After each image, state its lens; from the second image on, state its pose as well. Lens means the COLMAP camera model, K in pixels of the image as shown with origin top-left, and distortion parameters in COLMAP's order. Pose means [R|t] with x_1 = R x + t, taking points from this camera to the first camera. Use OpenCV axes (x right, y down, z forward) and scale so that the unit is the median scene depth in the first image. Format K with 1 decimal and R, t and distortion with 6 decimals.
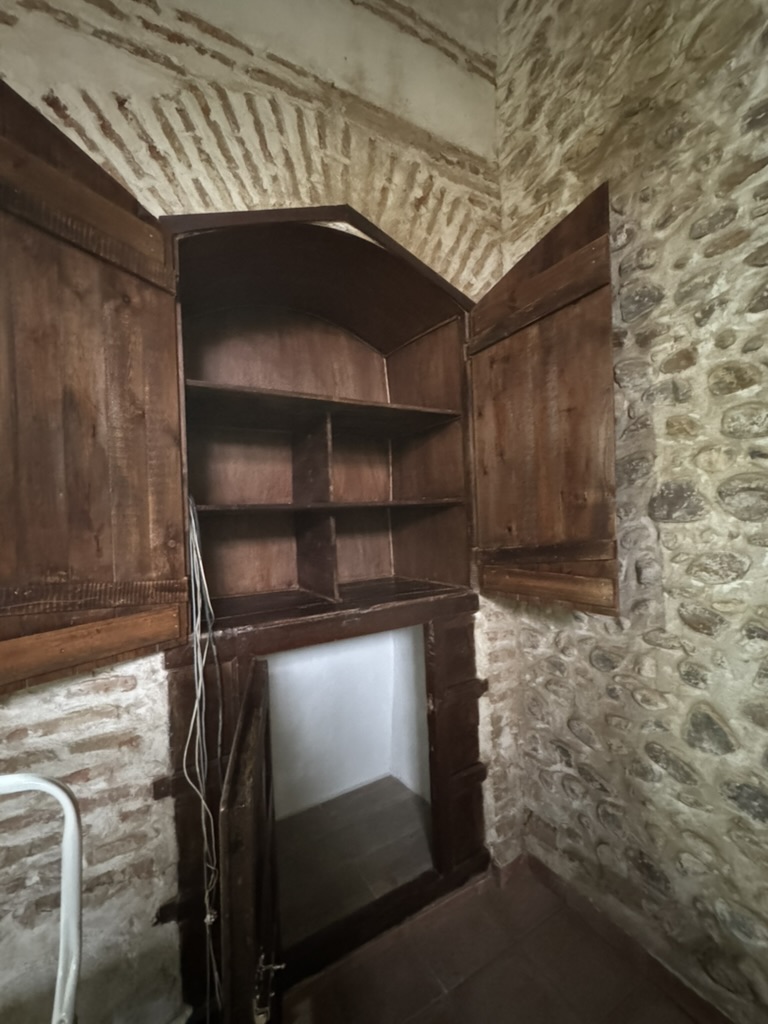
lens RADIAL K [[447.5, 0, 384.0], [0, 447.5, 512.0], [0, 0, 1]] dist [-0.000564, -0.000143]
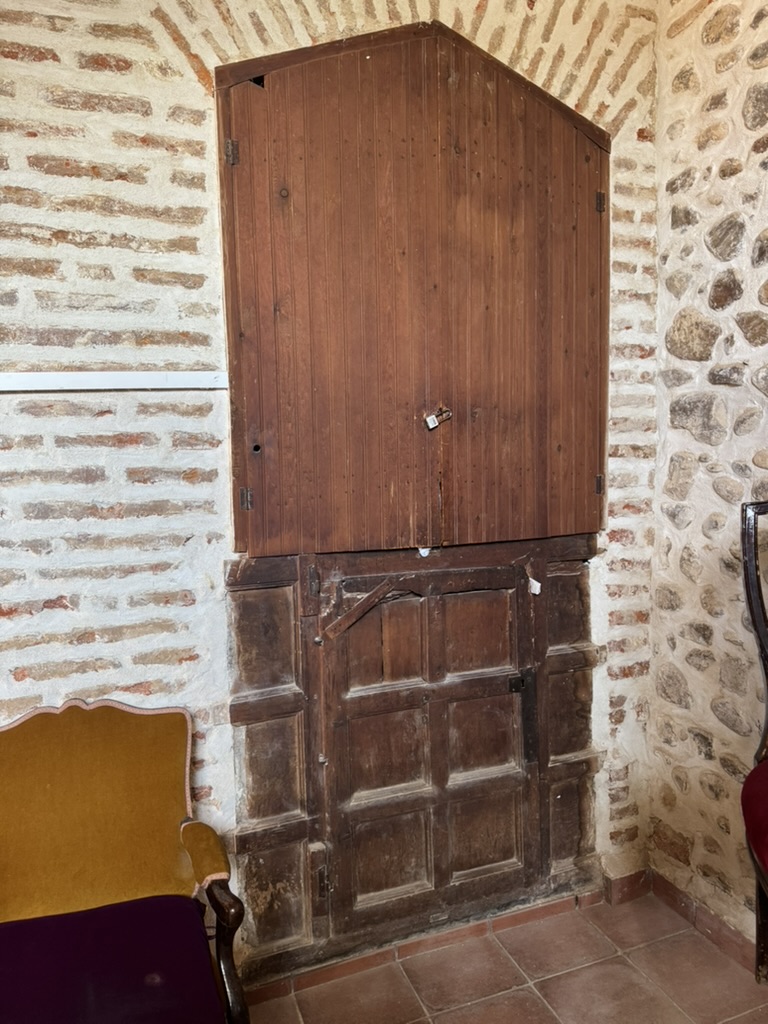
lens RADIAL K [[739.9, 0, 376.2], [0, 739.9, 505.4], [0, 0, 1]] dist [0.053052, -0.052594]
pose [[0.988097, 0.026498, -0.151536, 0.036546], [-0.014739, 0.996829, 0.078202, 0.050303], [0.153127, -0.075038, 0.985353, -0.352794]]
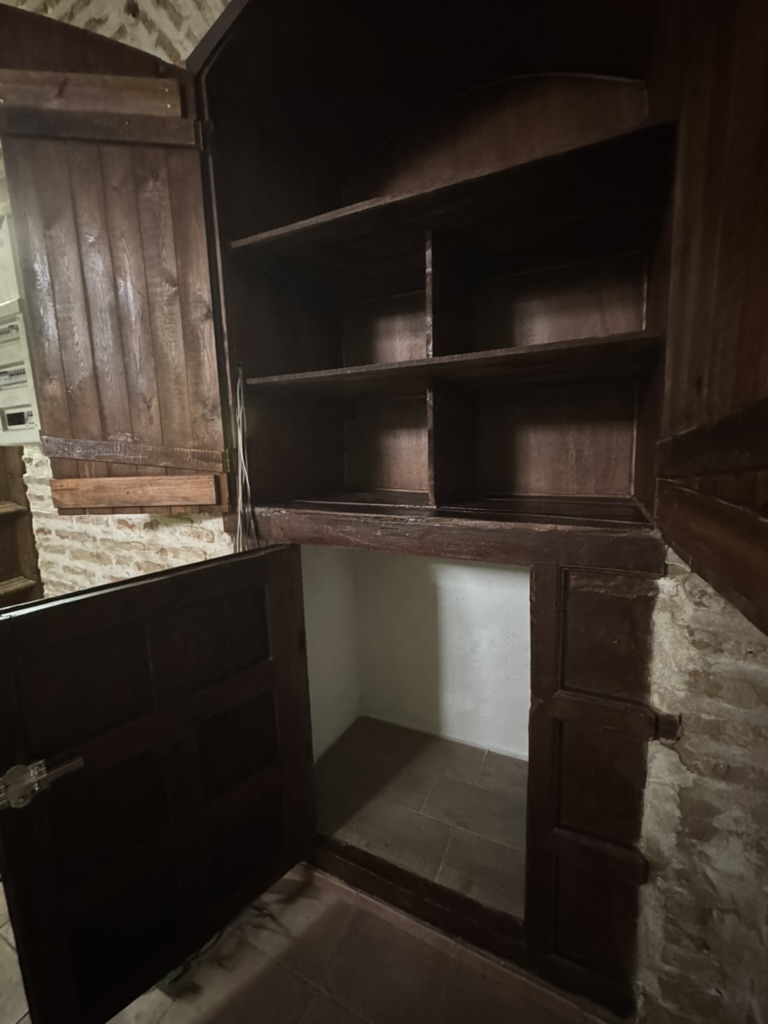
lens RADIAL K [[447.5, 0, 384.0], [0, 447.5, 512.0], [0, 0, 1]] dist [-0.000564, -0.000143]
pose [[0.536262, 0.153587, -0.829961, 0.517384], [0.001118, 0.983175, 0.182662, 0.079707], [0.844051, -0.098883, 0.527067, 0.603674]]
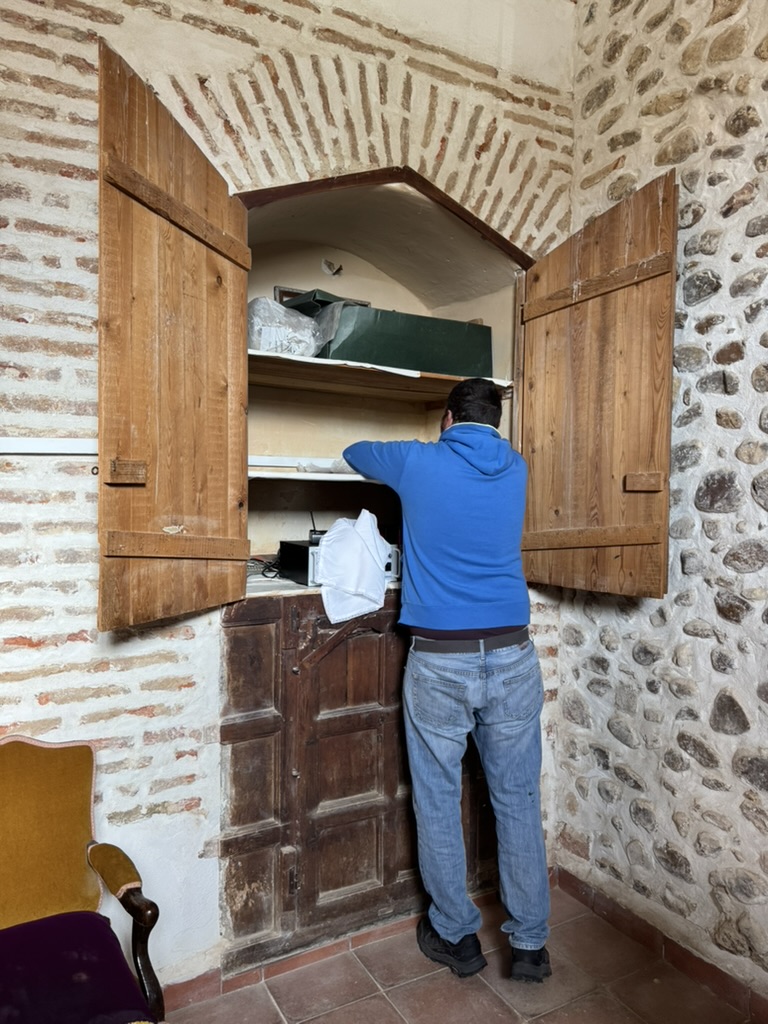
lens RADIAL K [[739.9, 0, 376.2], [0, 739.9, 505.4], [0, 0, 1]] dist [0.053052, -0.052594]
pose [[0.998544, 0.052991, -0.010088, -0.090123], [-0.052706, 0.998255, 0.026643, 0.002263], [0.011482, -0.026072, 0.999594, -0.618326]]
